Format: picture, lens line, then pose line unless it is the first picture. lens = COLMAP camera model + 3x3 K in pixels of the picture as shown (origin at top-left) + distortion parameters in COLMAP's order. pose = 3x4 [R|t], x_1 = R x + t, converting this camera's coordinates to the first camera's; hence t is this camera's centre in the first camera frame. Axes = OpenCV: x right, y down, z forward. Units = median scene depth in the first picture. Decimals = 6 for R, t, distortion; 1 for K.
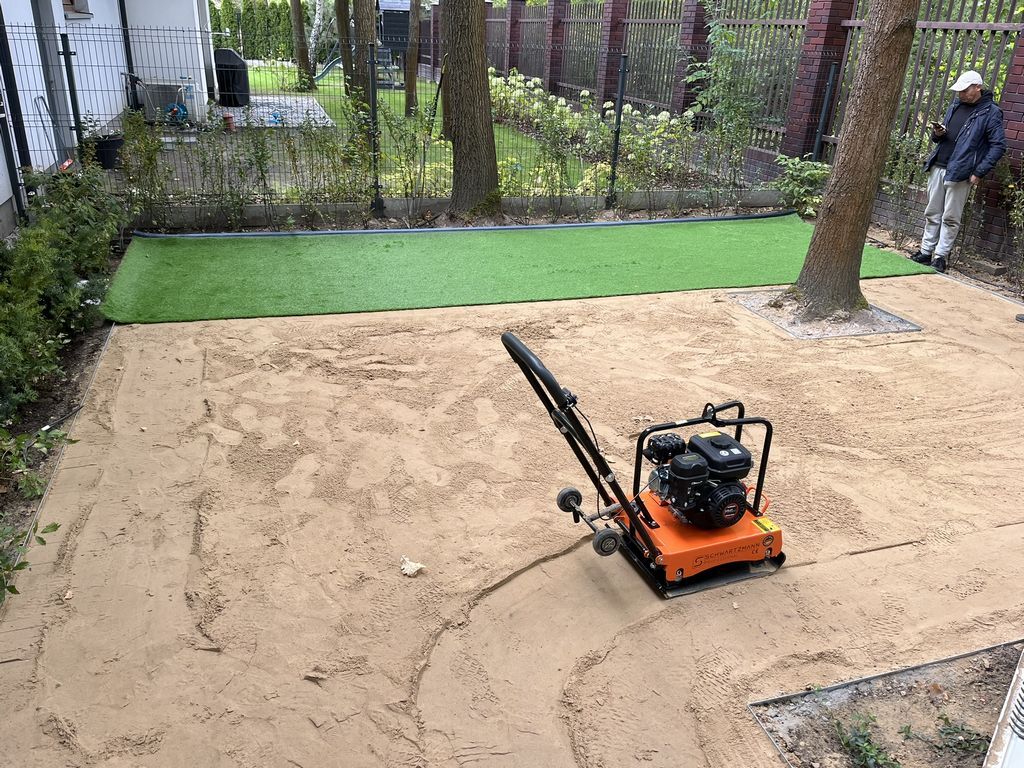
lens RADIAL K [[773.3, 0, 512.0], [0, 773.3, 384.0], [0, 0, 1]] dist [0.064784, -0.087496]
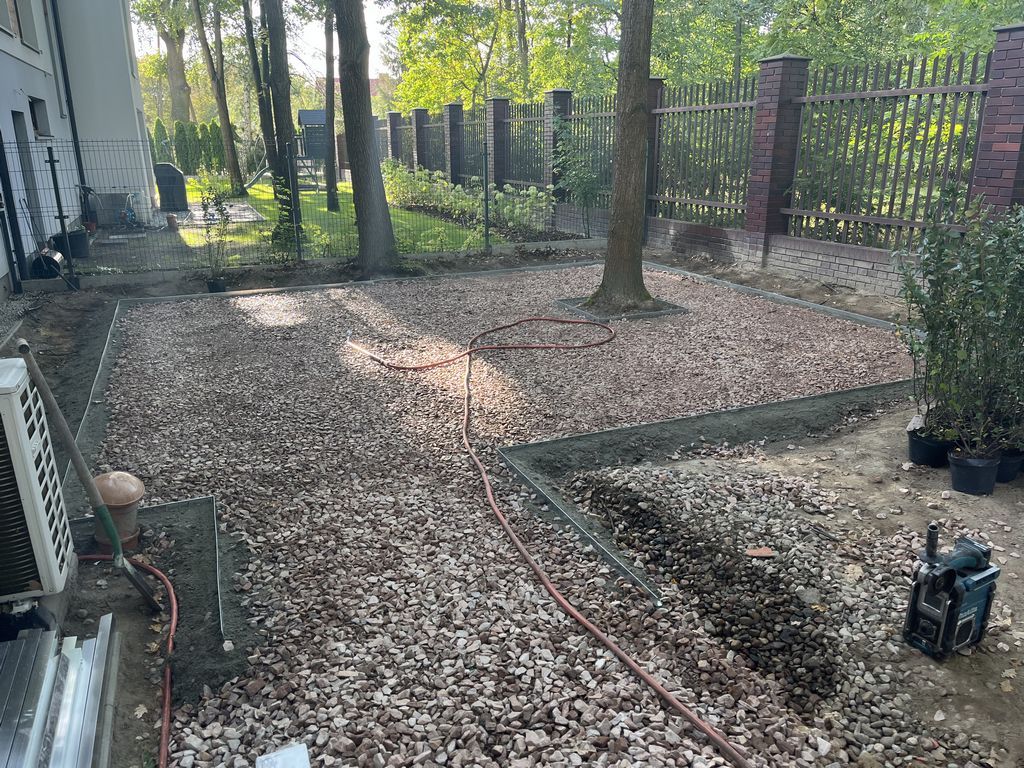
lens RADIAL K [[773.3, 0, 512.0], [0, 773.3, 384.0], [0, 0, 1]] dist [0.064784, -0.087496]
pose [[0.994351, -0.078948, 0.070951, 0.047210], [0.086789, 0.989538, -0.115248, 0.099053], [-0.061110, 0.120754, 0.990800, -0.183067]]
